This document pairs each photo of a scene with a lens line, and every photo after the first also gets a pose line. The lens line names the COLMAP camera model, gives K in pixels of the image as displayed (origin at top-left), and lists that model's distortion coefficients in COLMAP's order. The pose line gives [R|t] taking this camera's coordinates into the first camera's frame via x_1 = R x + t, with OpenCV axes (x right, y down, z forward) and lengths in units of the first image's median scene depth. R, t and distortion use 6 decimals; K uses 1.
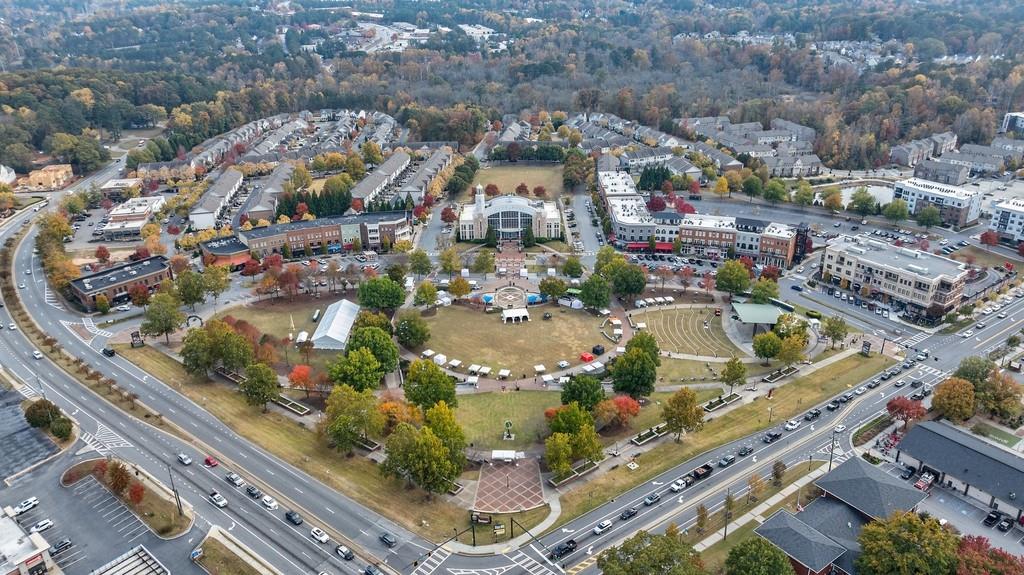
lens RADIAL K [[728.4, 0, 507.6], [0, 728.4, 283.7], [0, 0, 1]] dist [-0.046818, 0.021152]
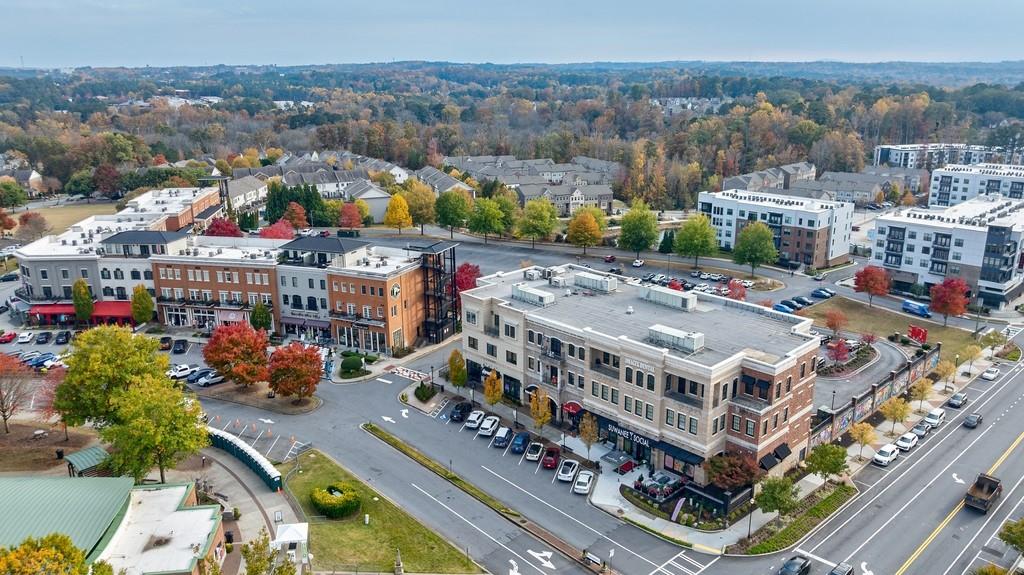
lens RADIAL K [[728.4, 0, 516.1], [0, 728.4, 289.0], [0, 0, 1]] dist [-0.046818, 0.021152]
pose [[0.990881, -0.017083, 0.133651, 0.396439], [0.035749, 0.989712, -0.138536, 0.001193], [-0.129910, 0.142051, 0.981298, 0.593711]]
